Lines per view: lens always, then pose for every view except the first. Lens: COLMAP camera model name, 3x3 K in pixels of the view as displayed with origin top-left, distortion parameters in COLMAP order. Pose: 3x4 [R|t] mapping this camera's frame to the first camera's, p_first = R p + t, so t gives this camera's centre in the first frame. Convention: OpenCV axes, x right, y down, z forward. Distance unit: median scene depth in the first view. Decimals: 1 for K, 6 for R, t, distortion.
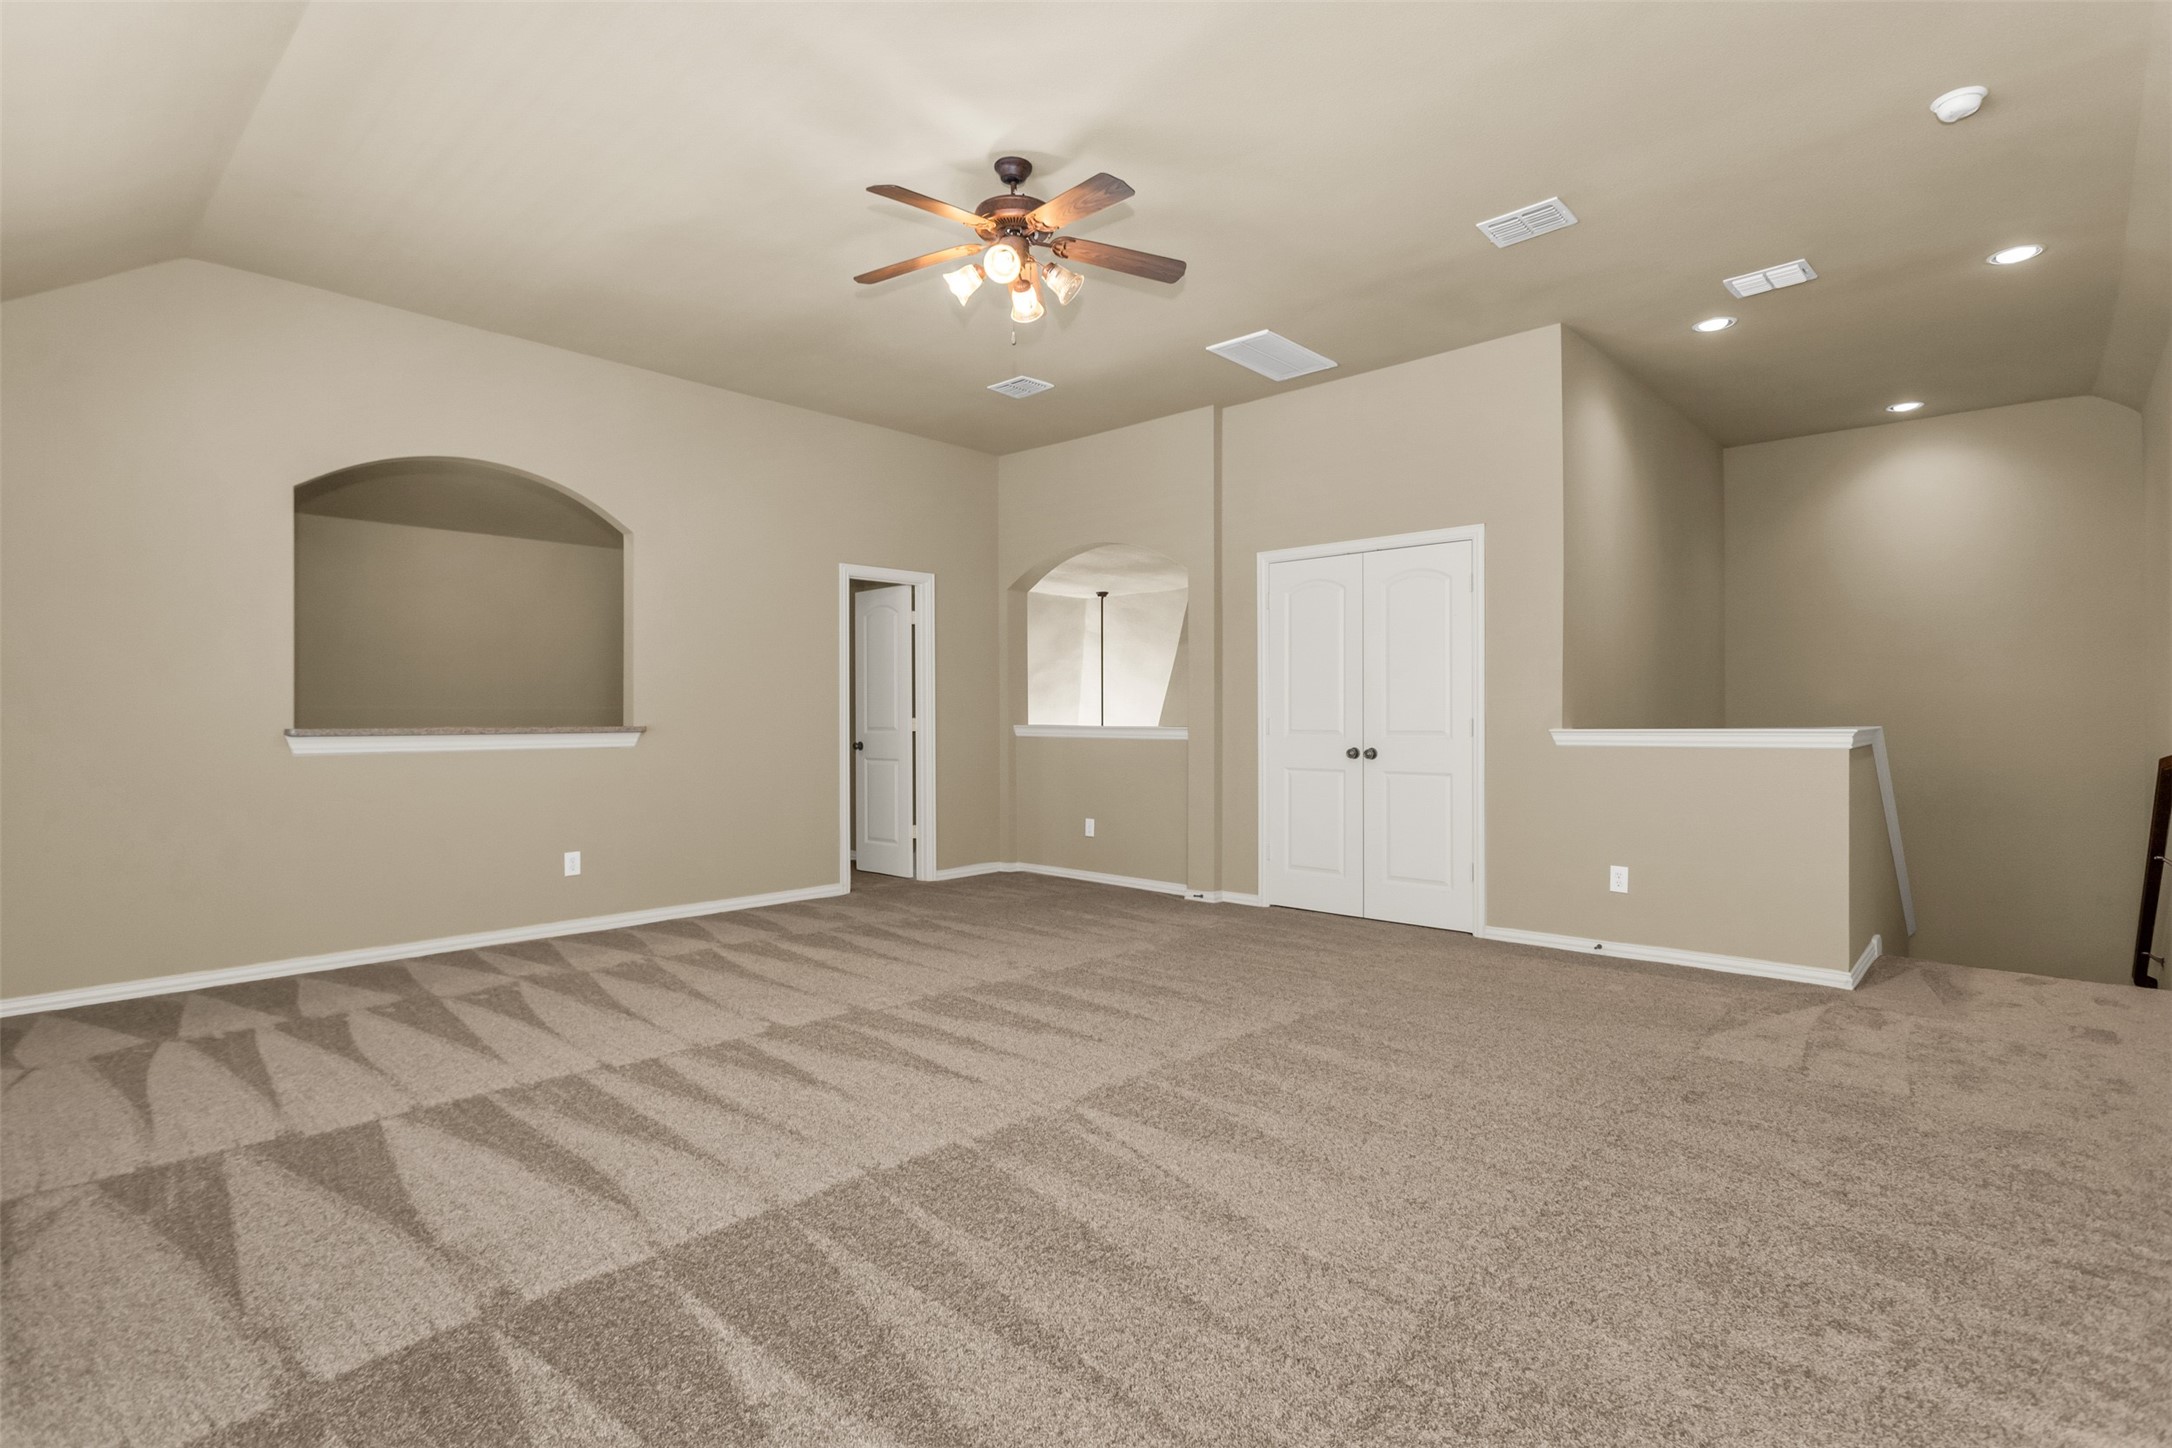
lens RADIAL K [[1042.2, 0, 1075.5], [0, 1042.2, 723.4], [0, 0, 1]] dist [0.001428, 0.000384]
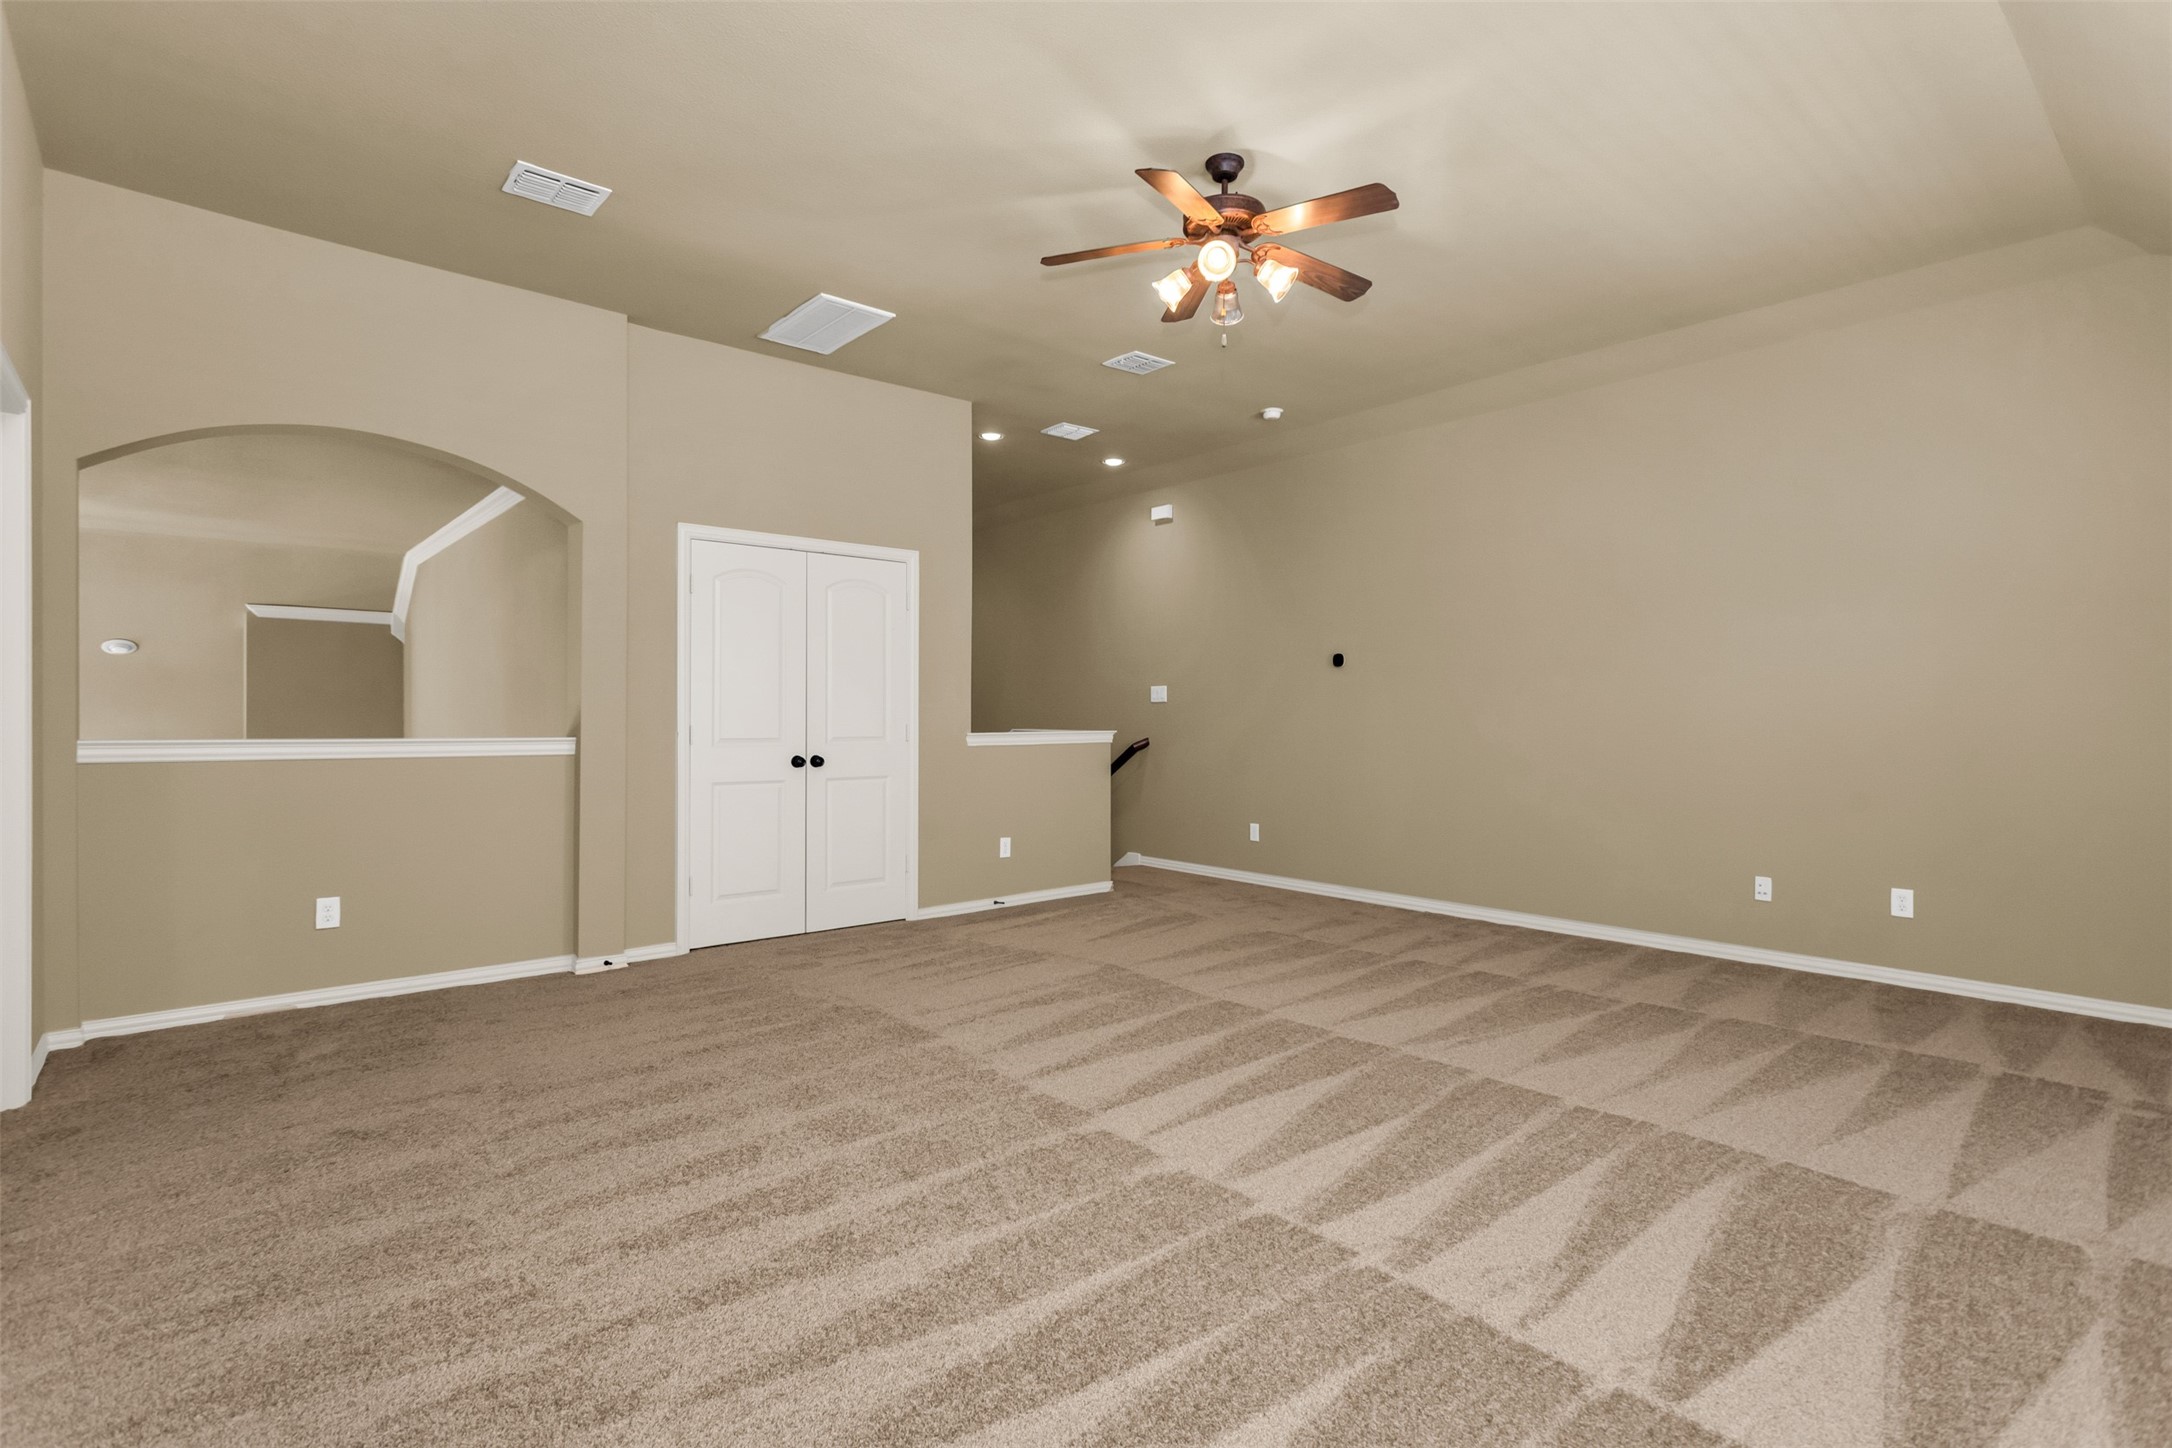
lens RADIAL K [[1068.6, 0, 1086.0], [0, 1068.6, 724.0], [0, 0, 1]] dist [-0.000633, 0.000167]
pose [[0.094925, 0.001485, 0.995483, -0.727186], [0.007464, 0.999970, -0.002203, -0.001429], [-0.995456, 0.007639, 0.094911, 0.700453]]
